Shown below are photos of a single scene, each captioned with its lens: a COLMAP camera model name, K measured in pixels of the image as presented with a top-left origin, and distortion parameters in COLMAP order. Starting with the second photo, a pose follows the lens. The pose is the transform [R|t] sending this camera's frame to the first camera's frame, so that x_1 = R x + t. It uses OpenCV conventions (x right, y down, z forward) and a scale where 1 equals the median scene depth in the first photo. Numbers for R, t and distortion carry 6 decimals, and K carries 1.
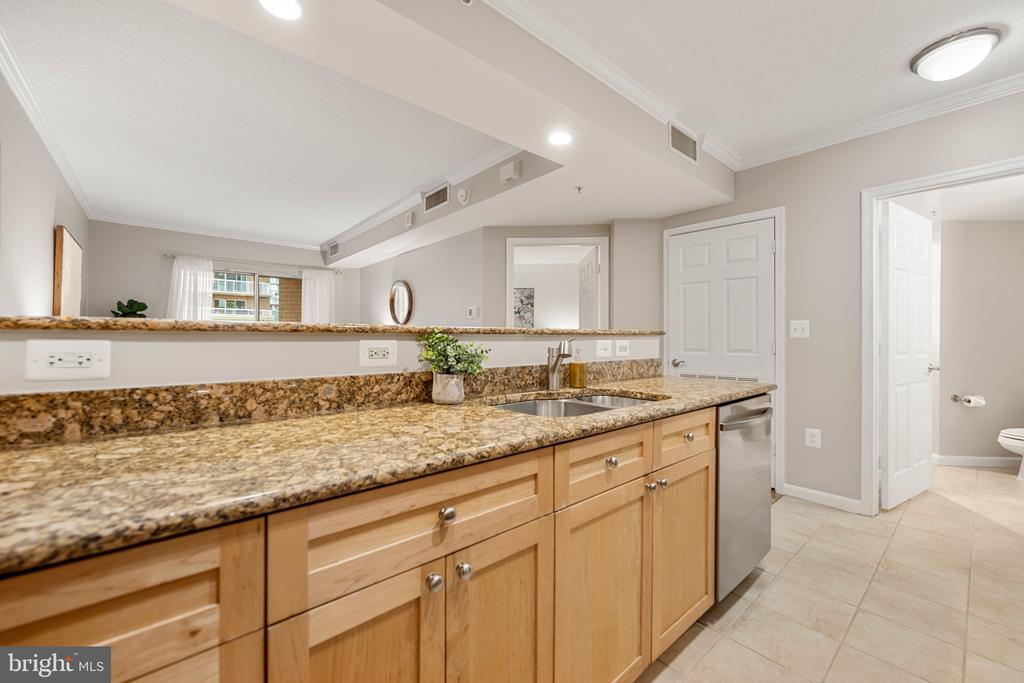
lens RADIAL K [[409.8, 0, 509.8], [0, 409.8, 337.6], [0, 0, 1]] dist [-0.005916, 0.000691]
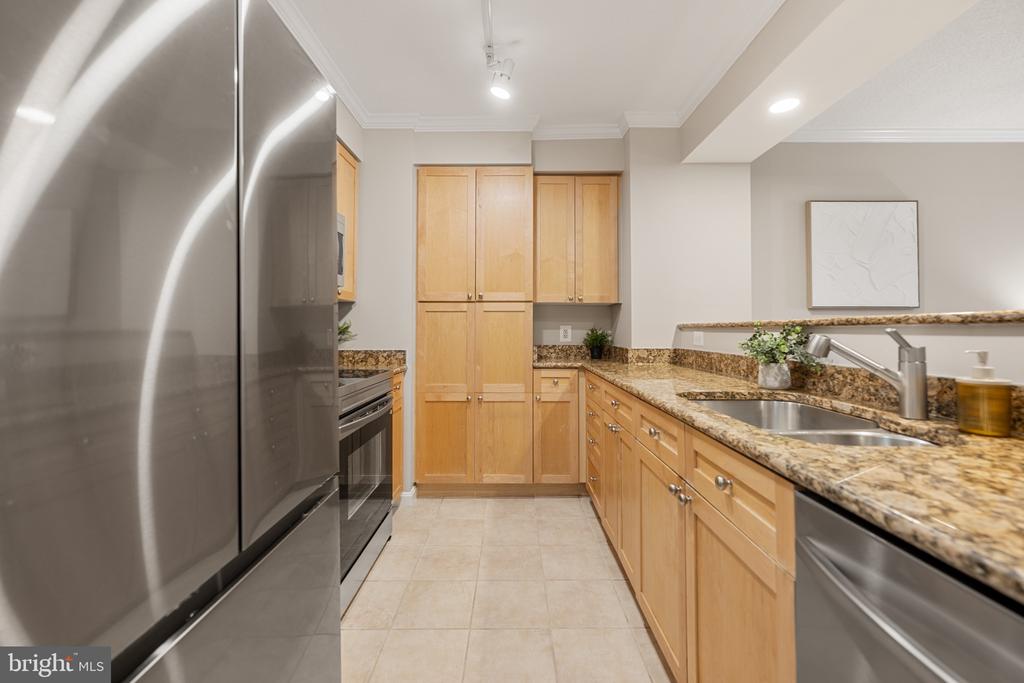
lens RADIAL K [[409.8, 0, 507.4], [0, 409.8, 325.8], [0, 0, 1]] dist [-0.005916, 0.000691]
pose [[-0.663686, -0.009073, -0.747957, 0.964531], [0.002521, 0.999894, -0.014366, 0.002154], [0.748007, -0.011420, -0.663592, 0.991036]]
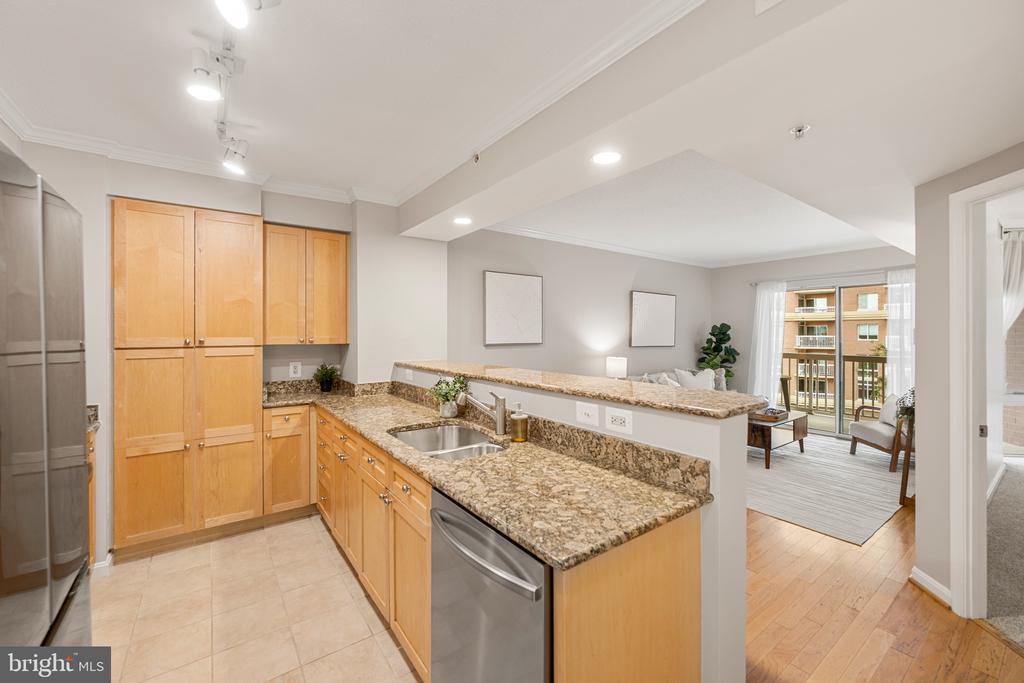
lens RADIAL K [[409.8, 0, 514.5], [0, 409.8, 337.5], [0, 0, 1]] dist [-0.005916, 0.000691]
pose [[-0.073509, 0.008378, -0.997259, 1.309075], [-0.000387, 0.999964, 0.008429, -0.160970], [0.997294, 0.001006, -0.073503, 1.167509]]
